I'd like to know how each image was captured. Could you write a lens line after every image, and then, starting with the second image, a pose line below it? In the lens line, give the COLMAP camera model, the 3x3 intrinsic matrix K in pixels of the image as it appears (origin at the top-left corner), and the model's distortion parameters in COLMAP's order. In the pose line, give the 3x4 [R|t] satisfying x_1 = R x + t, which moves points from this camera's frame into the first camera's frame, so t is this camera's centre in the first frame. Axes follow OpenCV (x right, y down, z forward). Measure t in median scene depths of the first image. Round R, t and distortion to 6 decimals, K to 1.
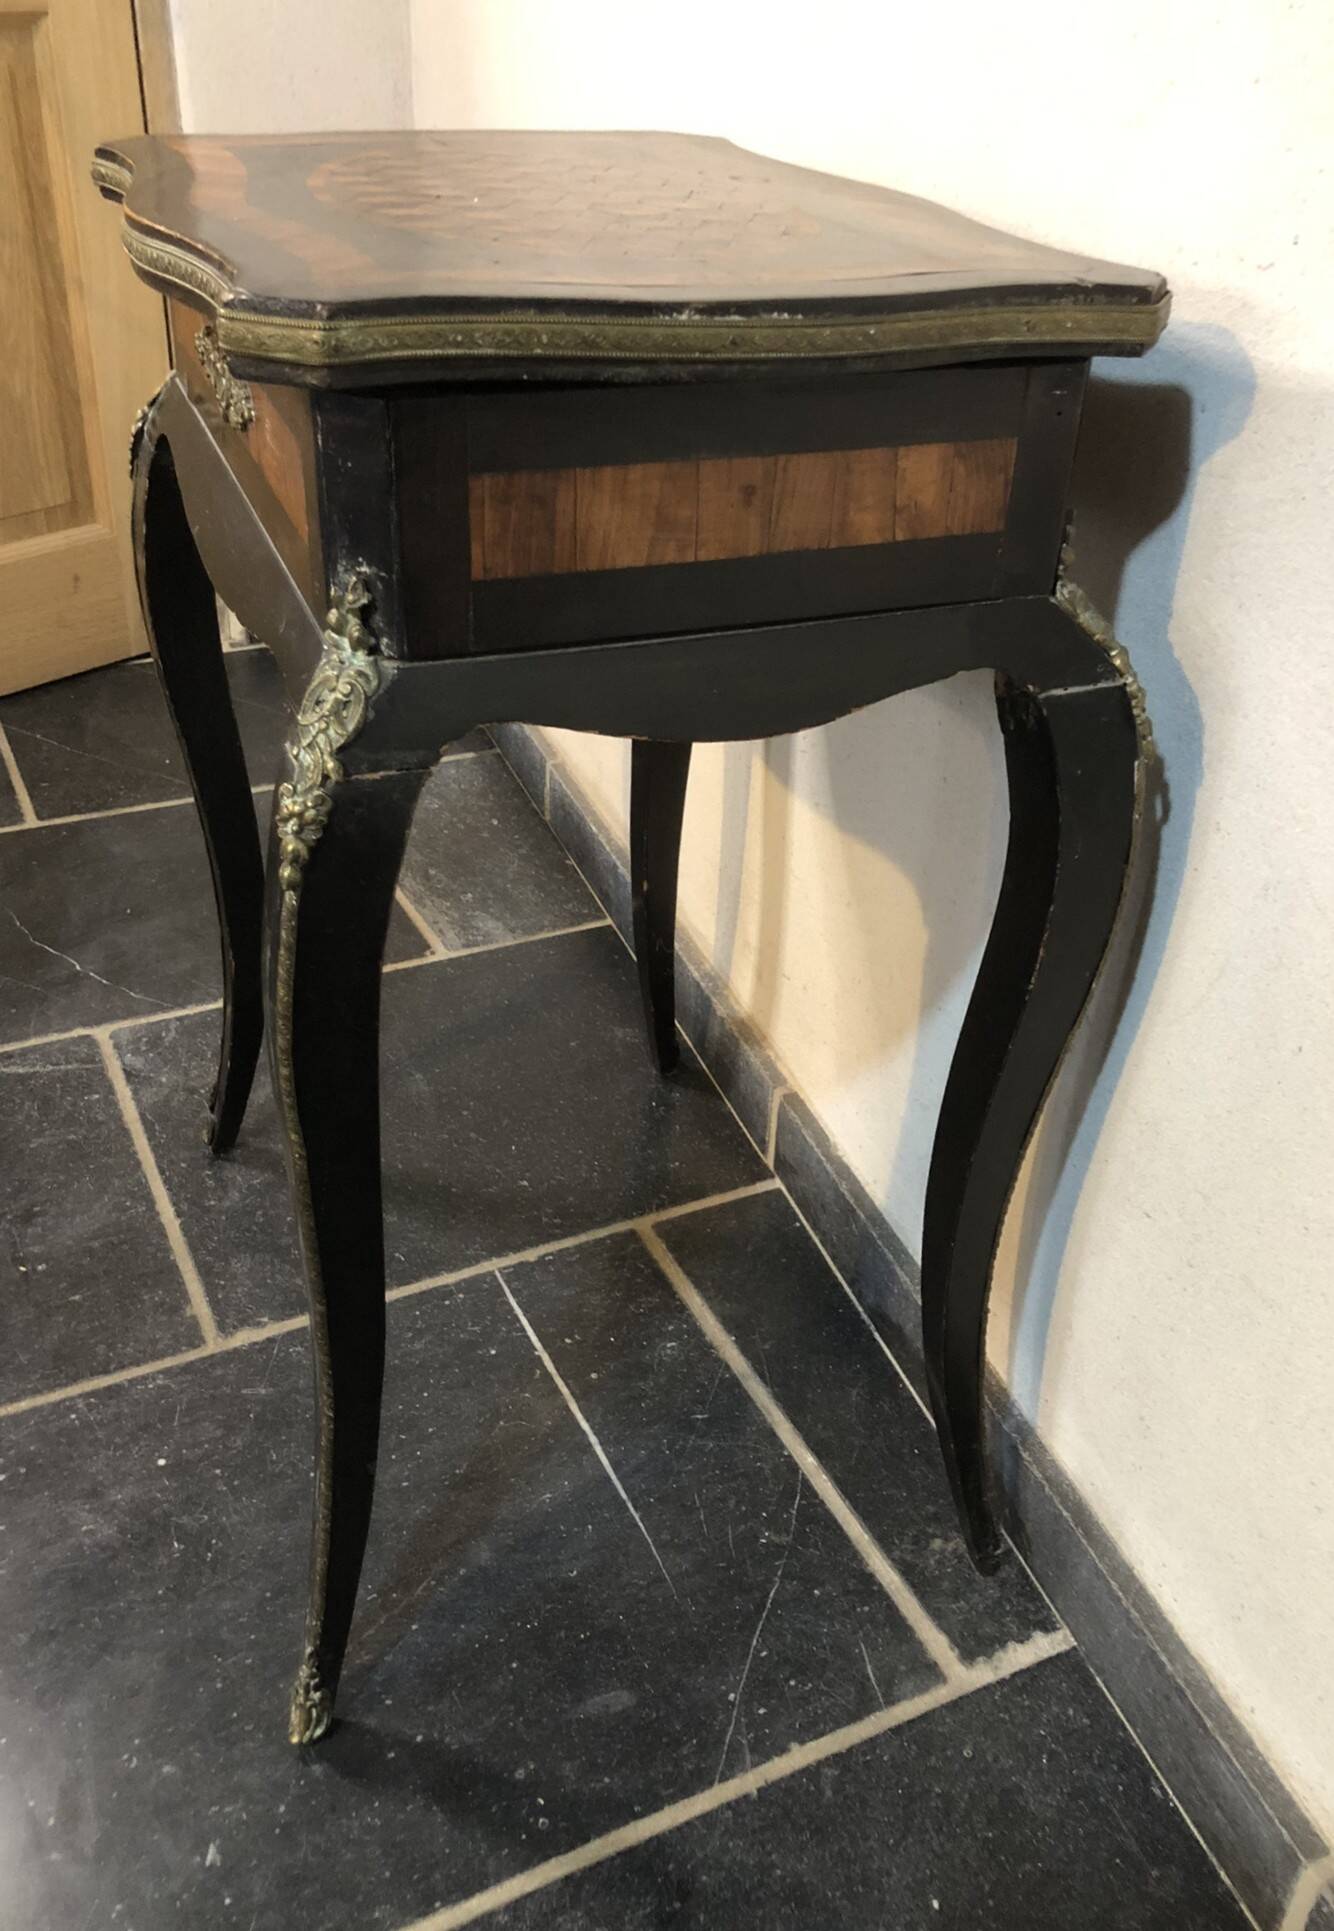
lens RADIAL K [[1650.5, 0, 641.4], [0, 1650.5, 942.6], [0, 0, 1]] dist [-0.004745, 0.008073]
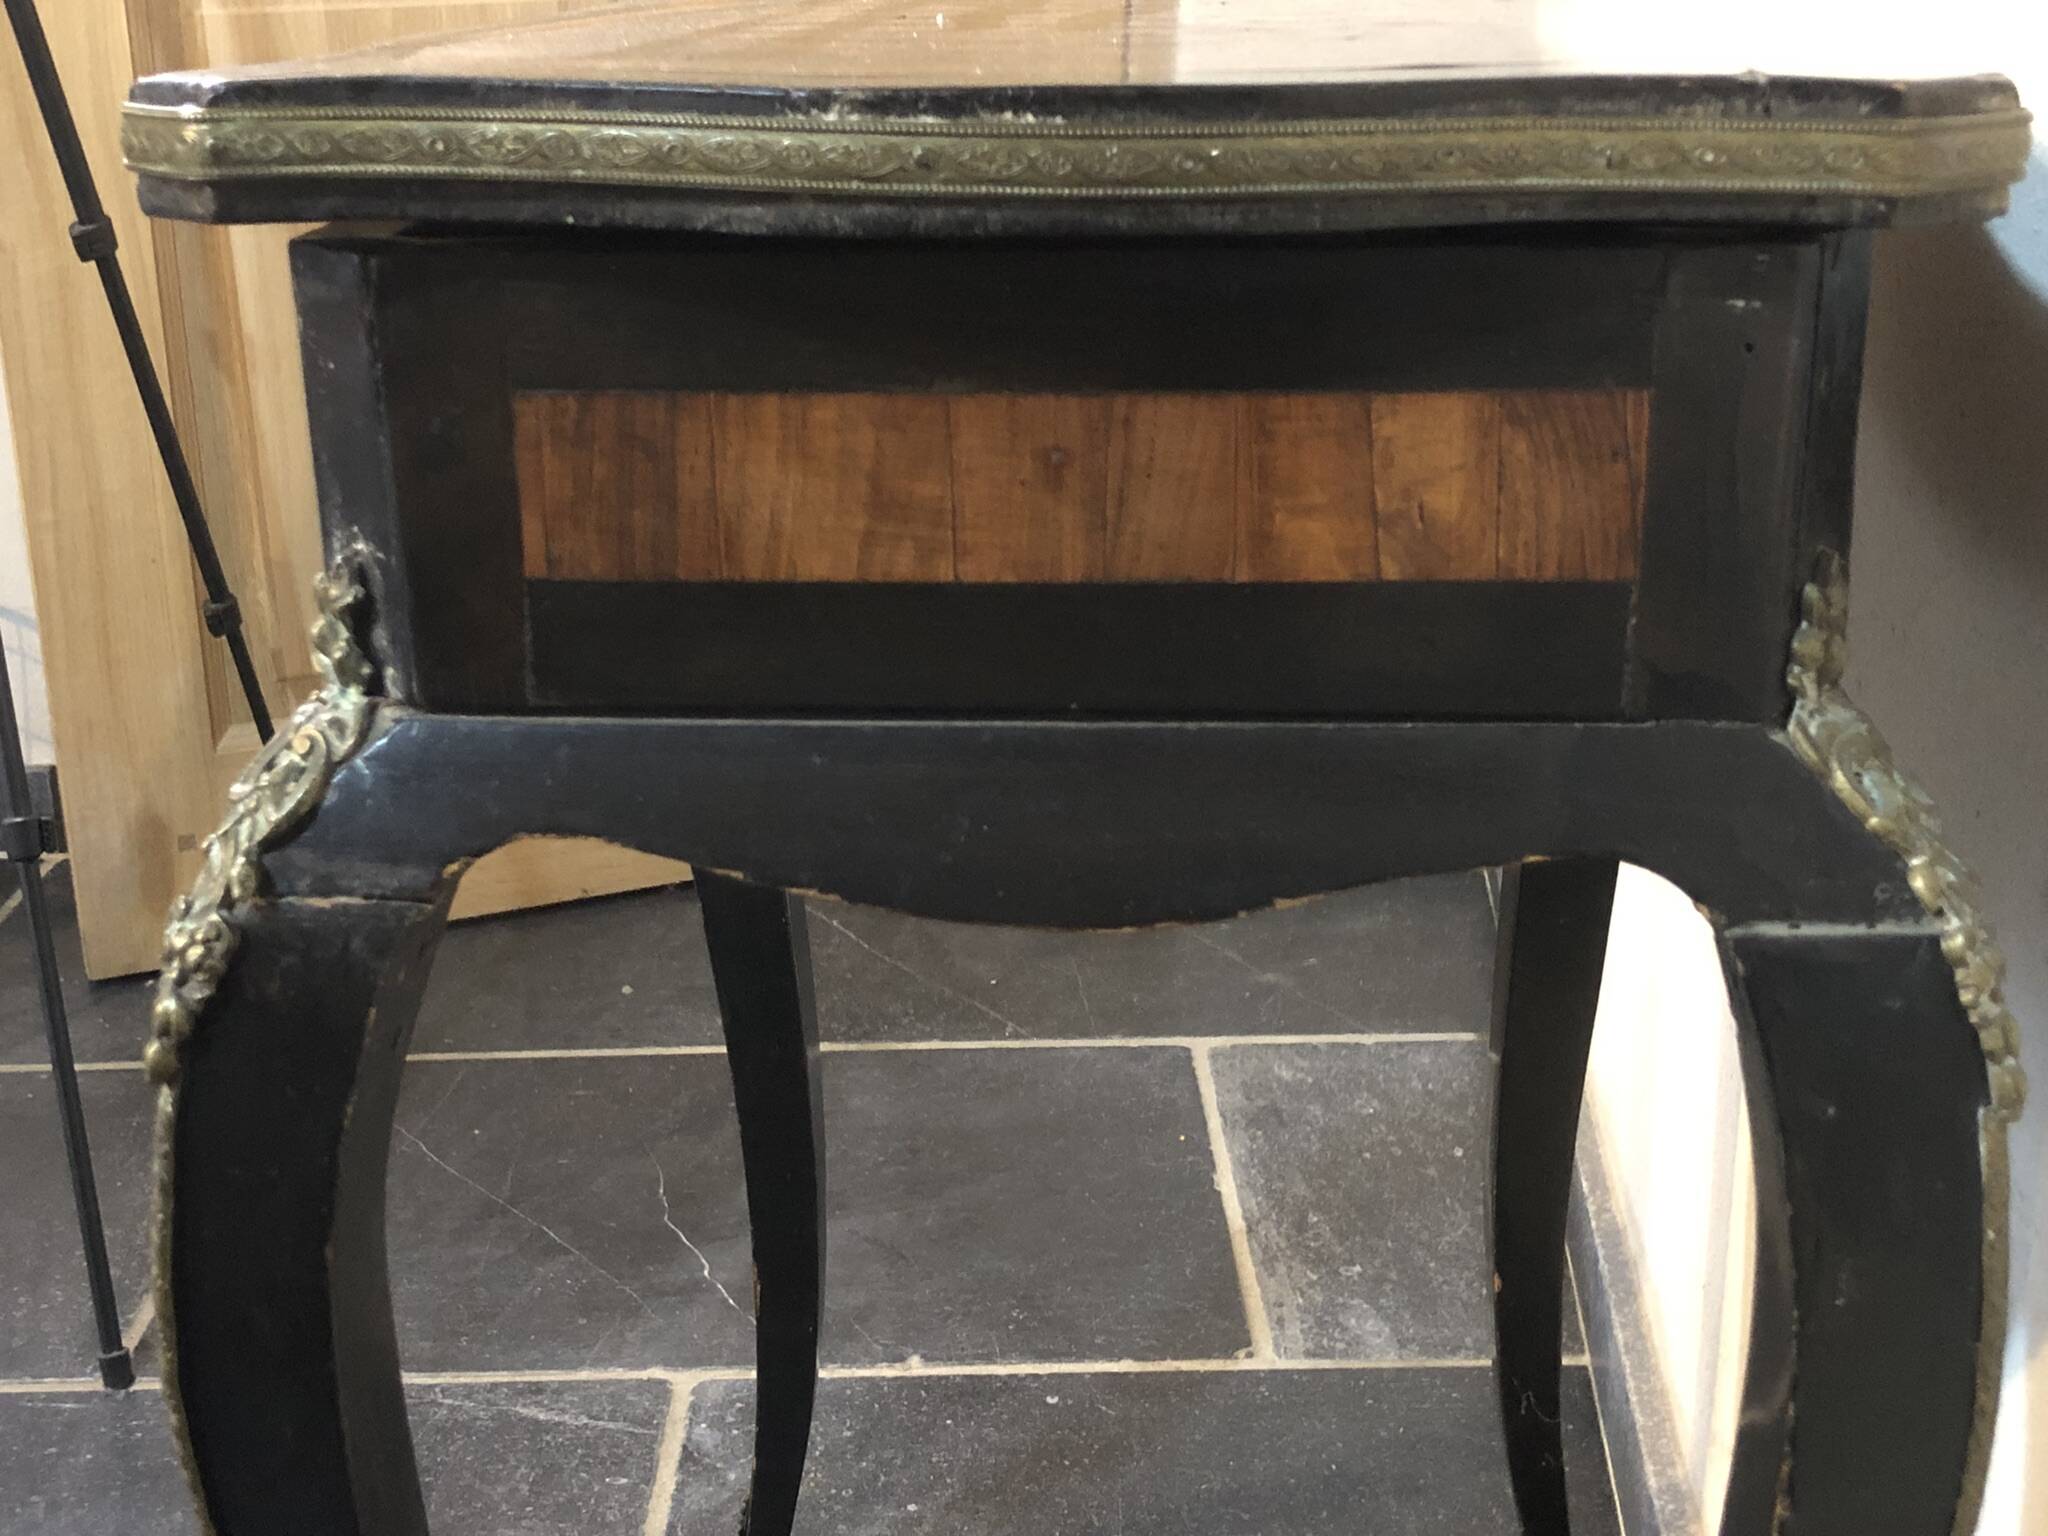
lens RADIAL K [[2633.2, 0, 1013.5], [0, 2633.2, 762.4], [0, 0, 1]] dist [0.029391, 0.000000]
pose [[0.903202, 0.091308, -0.419391, 0.421323], [-0.182569, 0.966039, -0.182859, -0.025838], [0.388451, 0.241726, 0.889199, 0.280829]]
